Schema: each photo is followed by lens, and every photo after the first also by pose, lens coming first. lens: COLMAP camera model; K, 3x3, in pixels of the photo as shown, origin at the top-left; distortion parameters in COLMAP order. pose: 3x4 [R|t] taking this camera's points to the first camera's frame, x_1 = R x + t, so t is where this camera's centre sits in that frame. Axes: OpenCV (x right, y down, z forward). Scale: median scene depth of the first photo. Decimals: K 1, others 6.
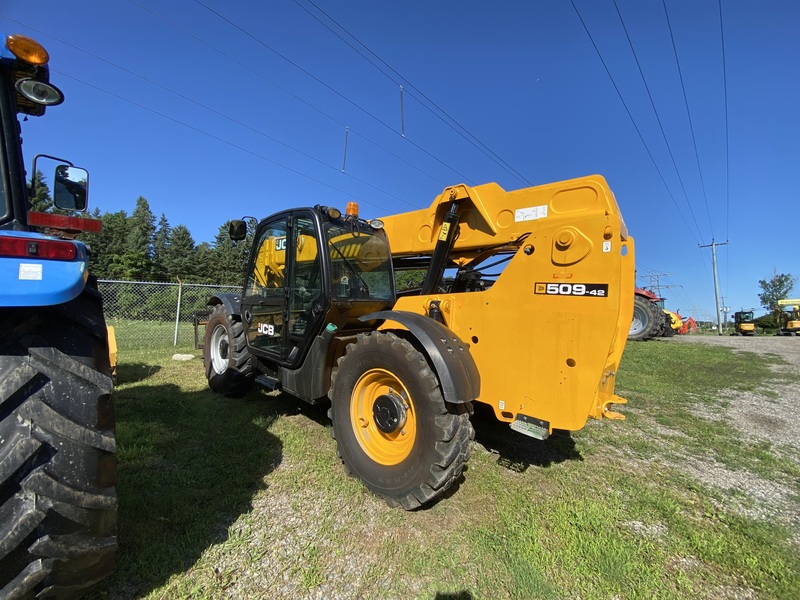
lens RADIAL K [[321.0, 0, 401.2], [0, 321.0, 296.4], [0, 0, 1]] dist [-0.001048, -0.001341]
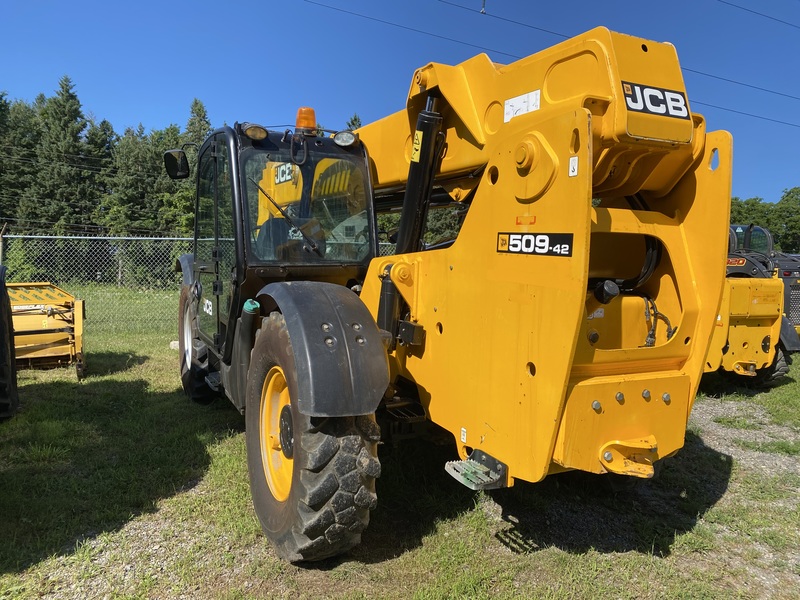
lens RADIAL K [[605.2, 0, 400.8], [0, 605.2, 302.5], [0, 0, 1]] dist [0.001774, 0.007067]
pose [[0.931747, 0.012137, -0.362904, 0.516775], [0.019436, 0.996341, 0.083222, -0.008814], [0.362587, -0.084595, 0.928103, -0.072192]]
